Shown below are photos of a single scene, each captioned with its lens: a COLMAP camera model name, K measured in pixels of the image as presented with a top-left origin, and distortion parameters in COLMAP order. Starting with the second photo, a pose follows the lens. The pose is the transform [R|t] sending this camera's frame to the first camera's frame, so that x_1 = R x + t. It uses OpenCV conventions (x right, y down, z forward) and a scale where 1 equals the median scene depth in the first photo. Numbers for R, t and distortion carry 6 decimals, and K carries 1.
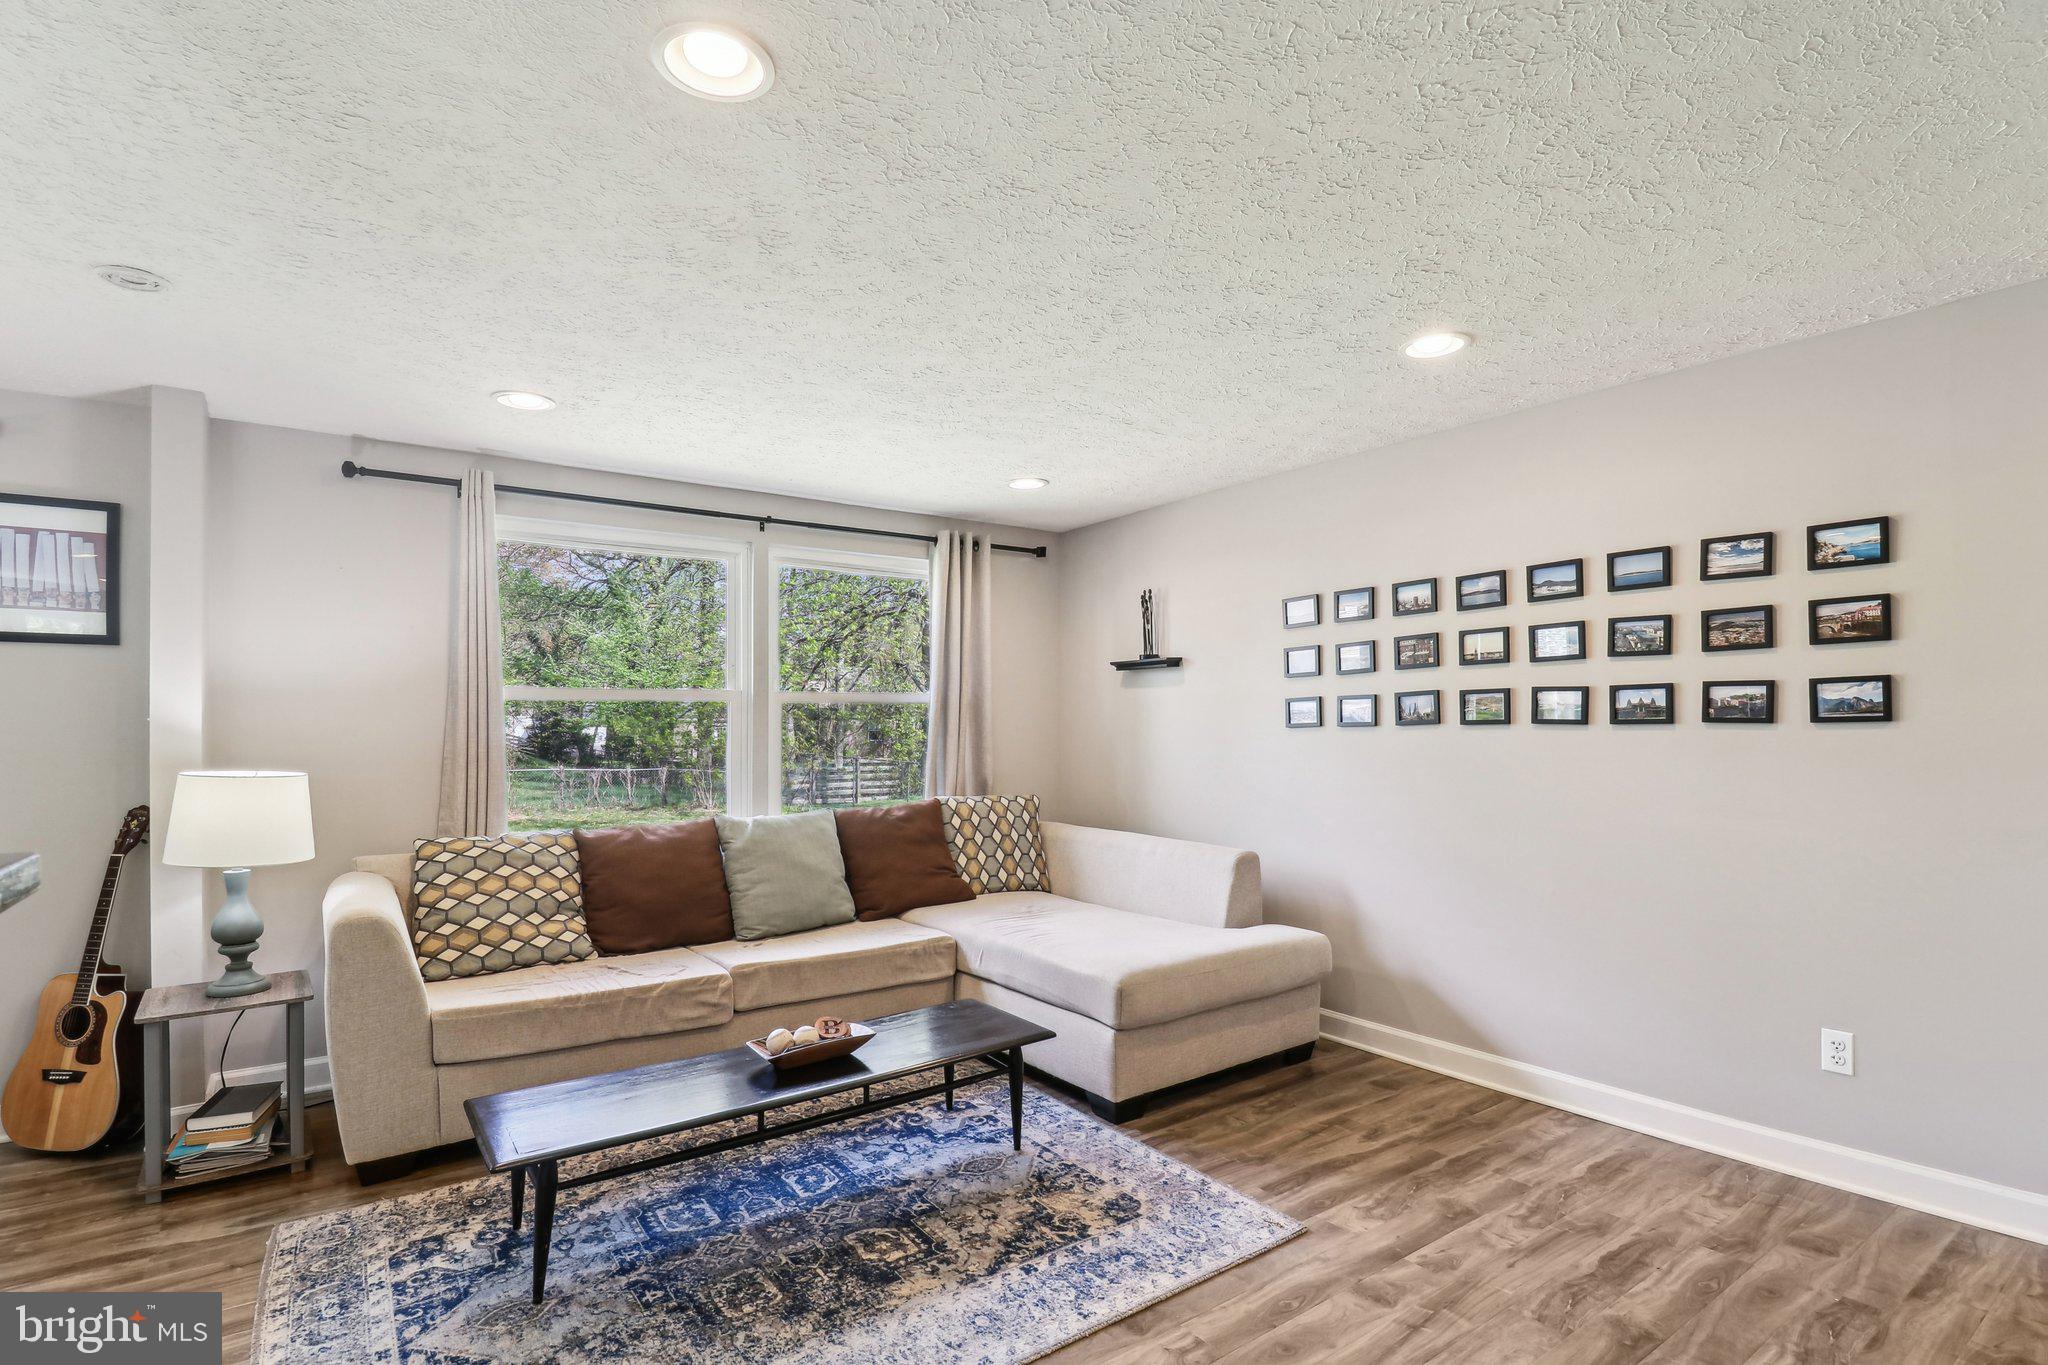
lens RADIAL K [[981.4, 0, 1046.0], [0, 981.4, 703.1], [0, 0, 1]] dist [-0.013034, -0.000296]
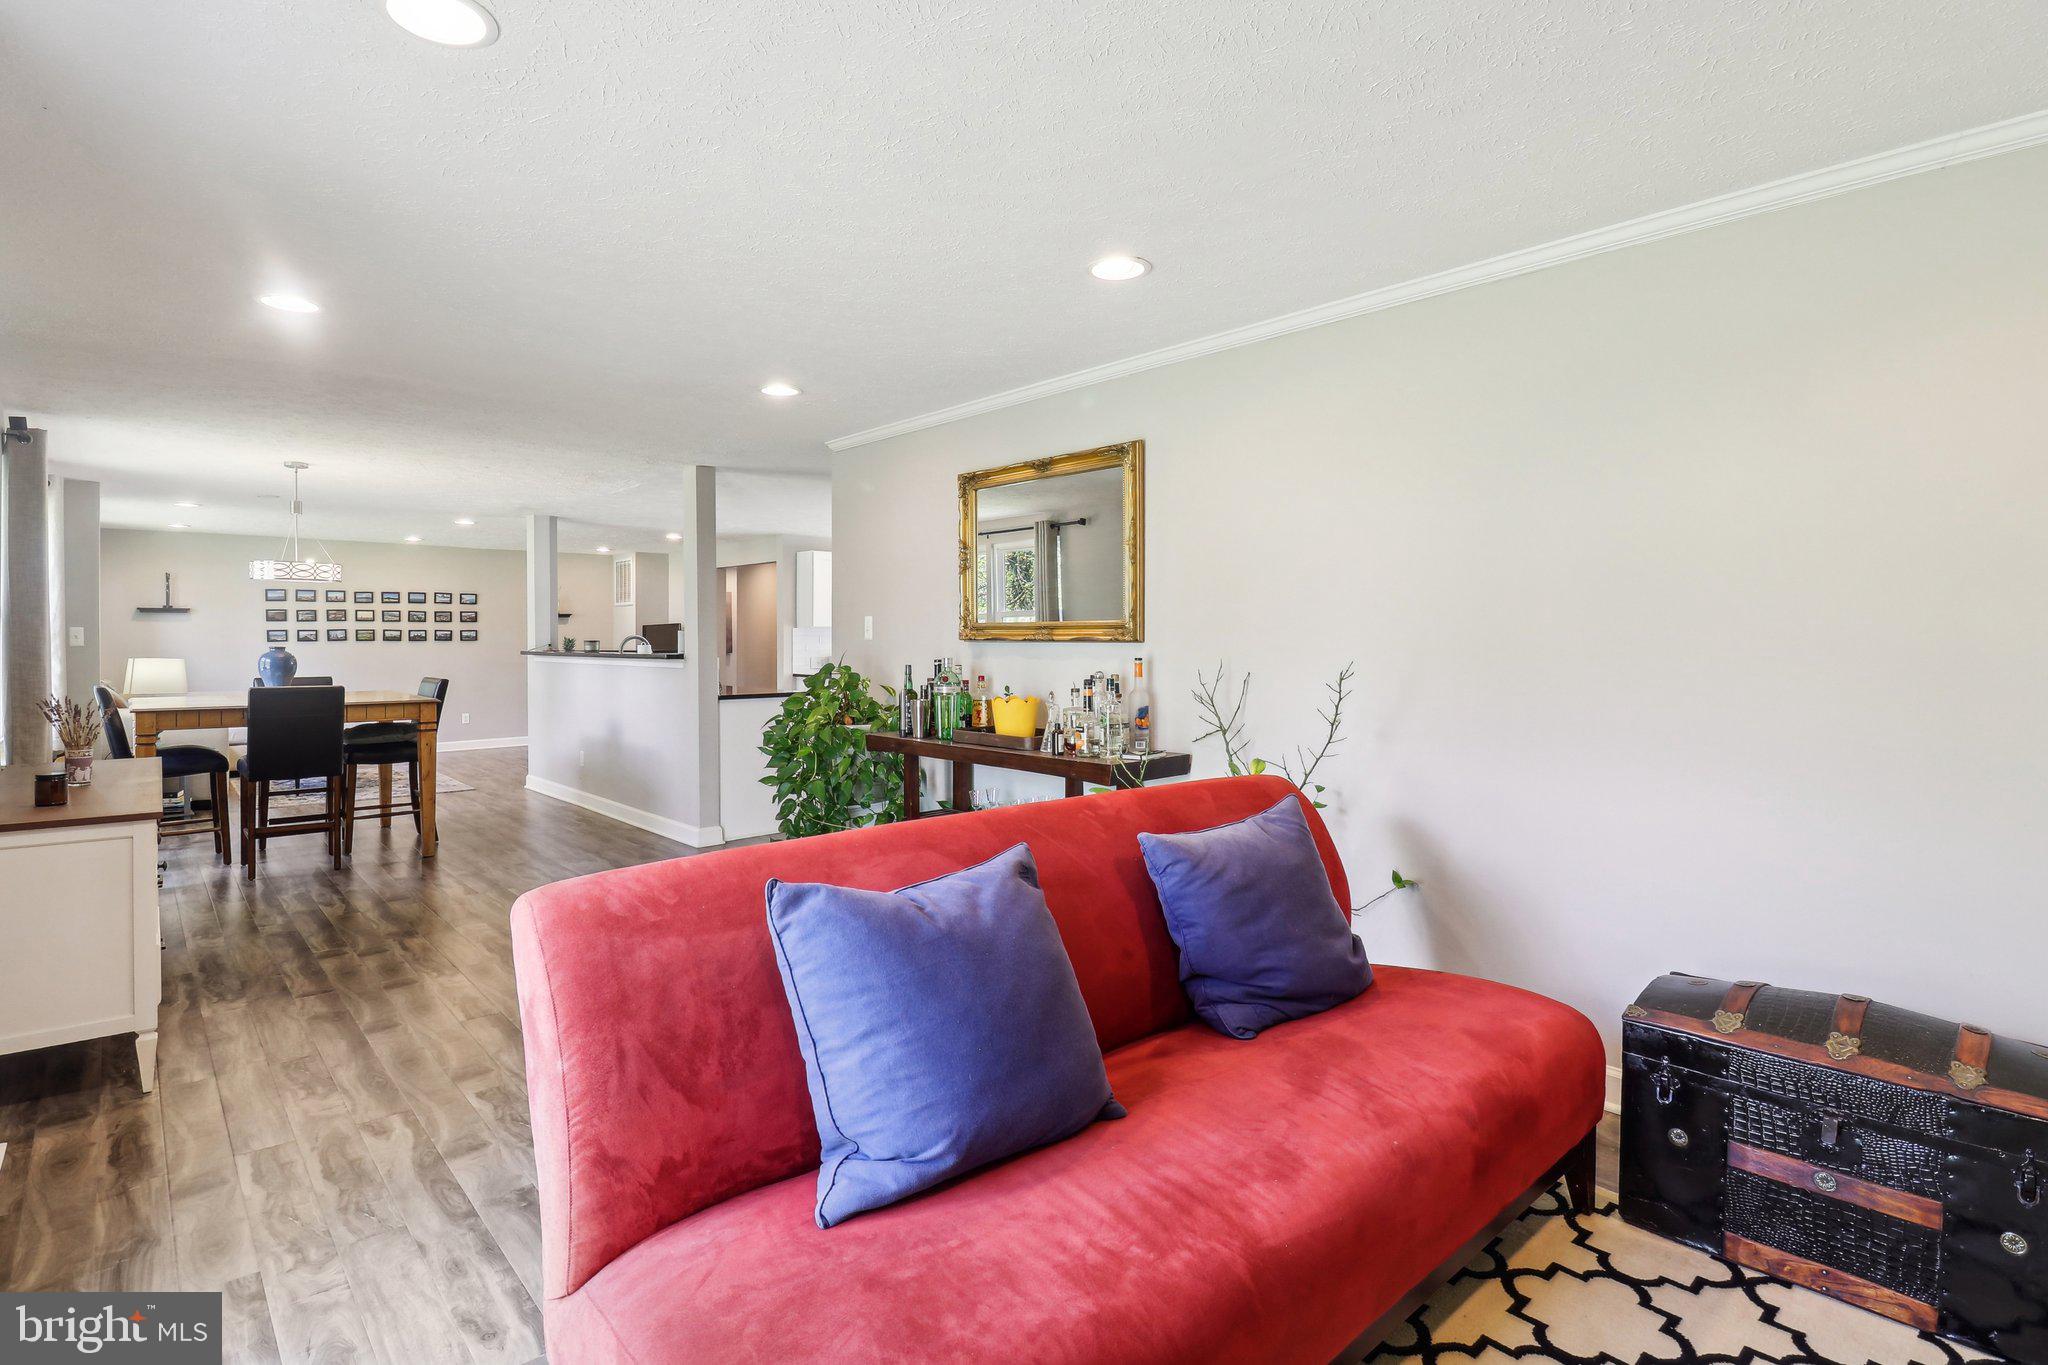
lens RADIAL K [[981.4, 0, 1022.6], [0, 981.4, 679.0], [0, 0, 1]] dist [-0.013034, -0.000296]
pose [[-0.115365, -0.026884, 0.992959, -2.226683], [-0.016871, 0.999543, 0.025102, 0.023054], [-0.993180, -0.013857, -0.115766, -0.551901]]
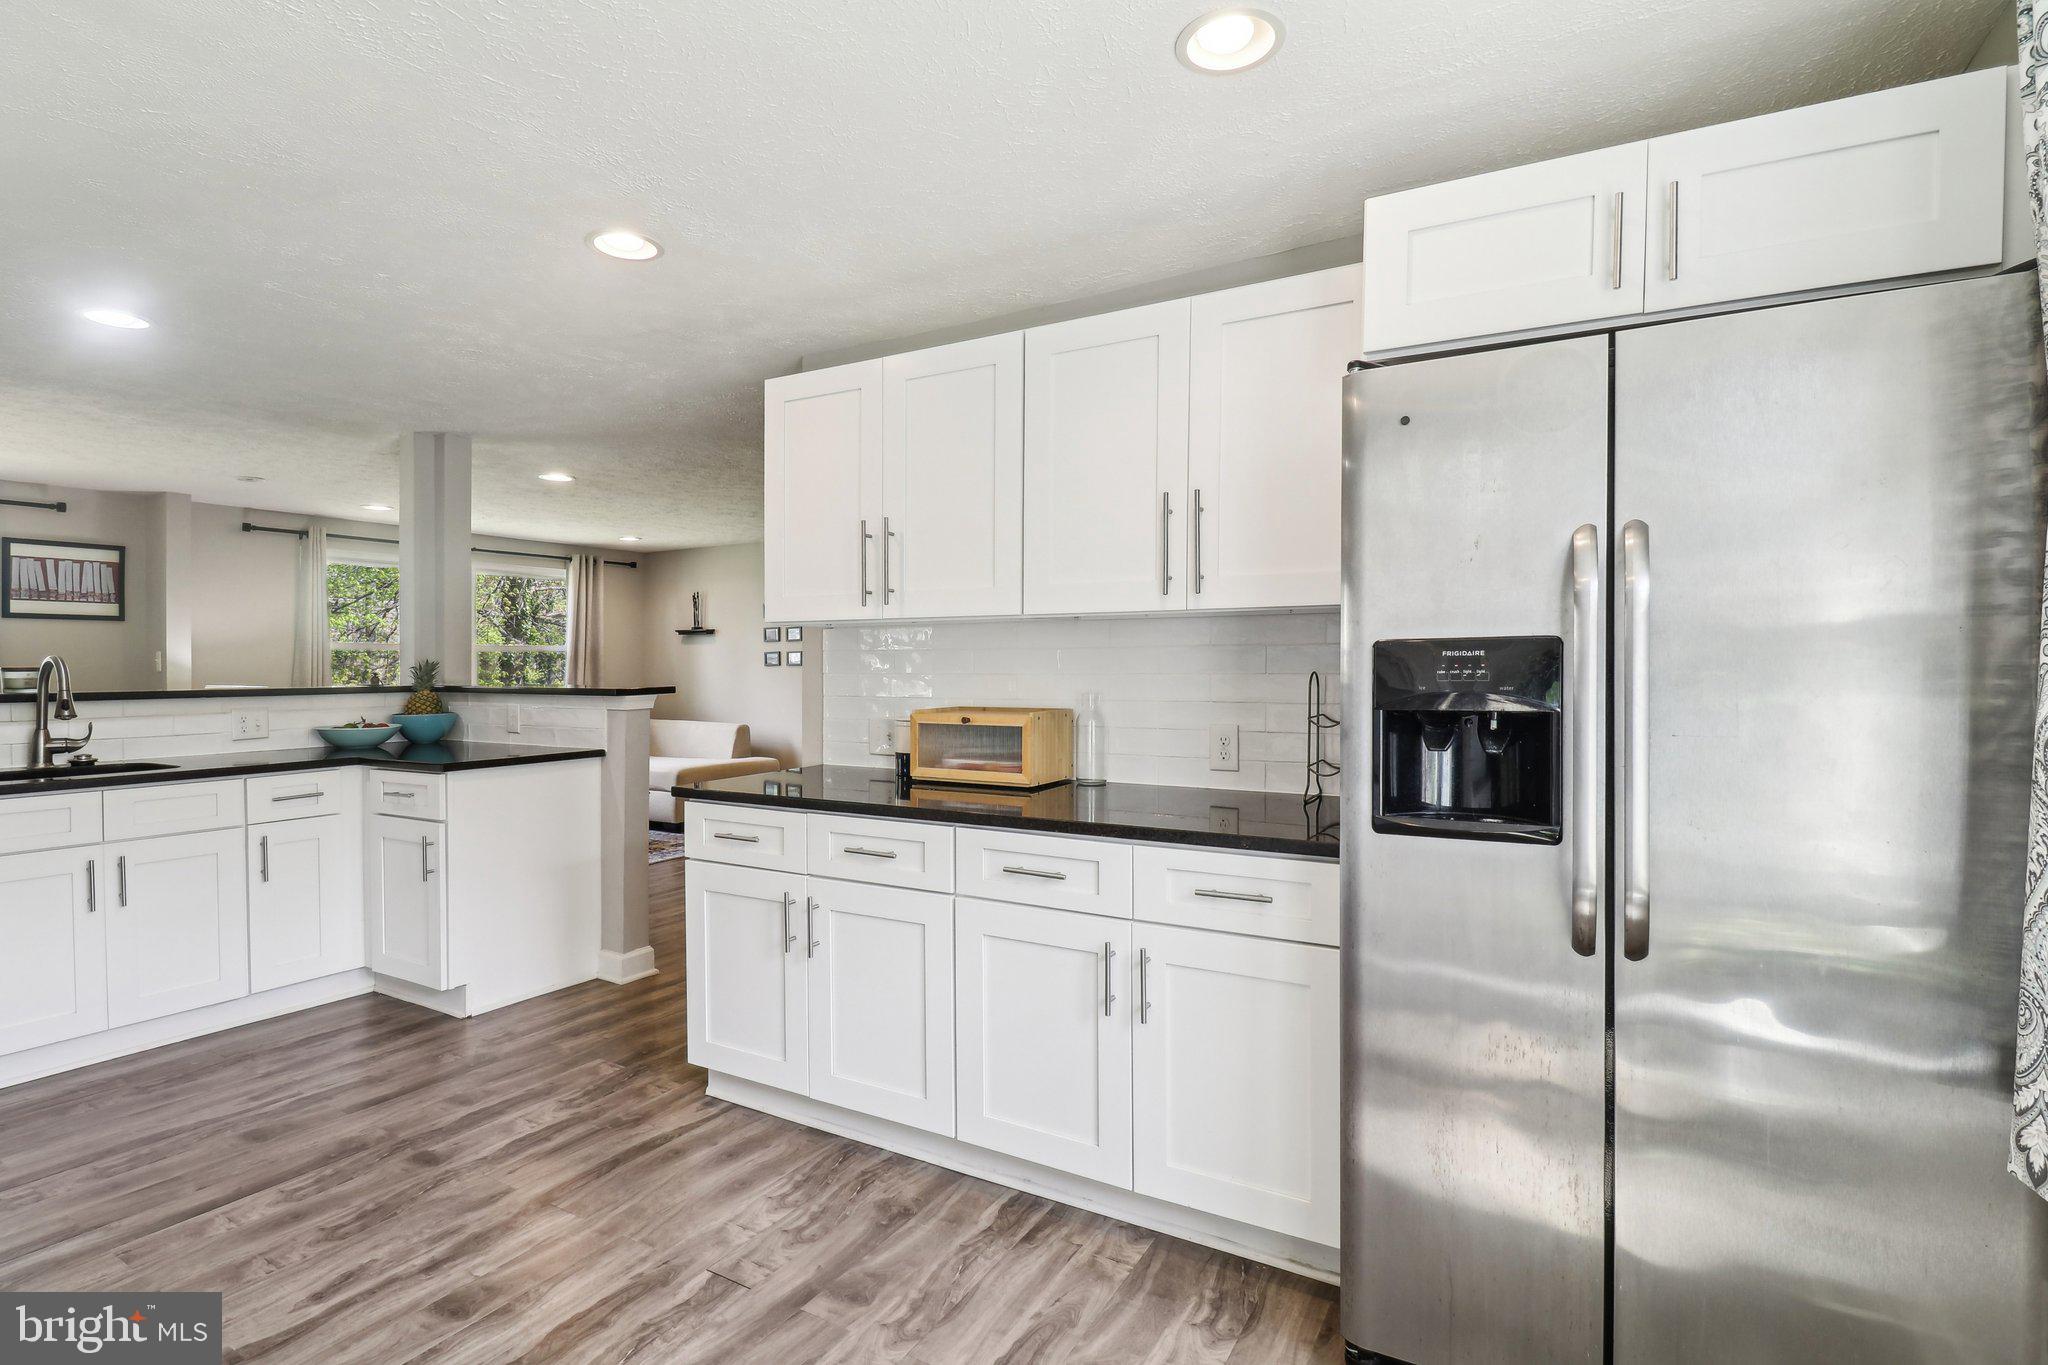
lens RADIAL K [[981.4, 0, 1027.0], [0, 981.4, 677.7], [0, 0, 1]] dist [-0.013034, -0.000296]
pose [[0.917926, -0.001051, 0.396751, -0.062746], [-0.013712, 0.999315, 0.034370, -0.027525], [-0.396515, -0.036989, 0.917283, -1.030946]]
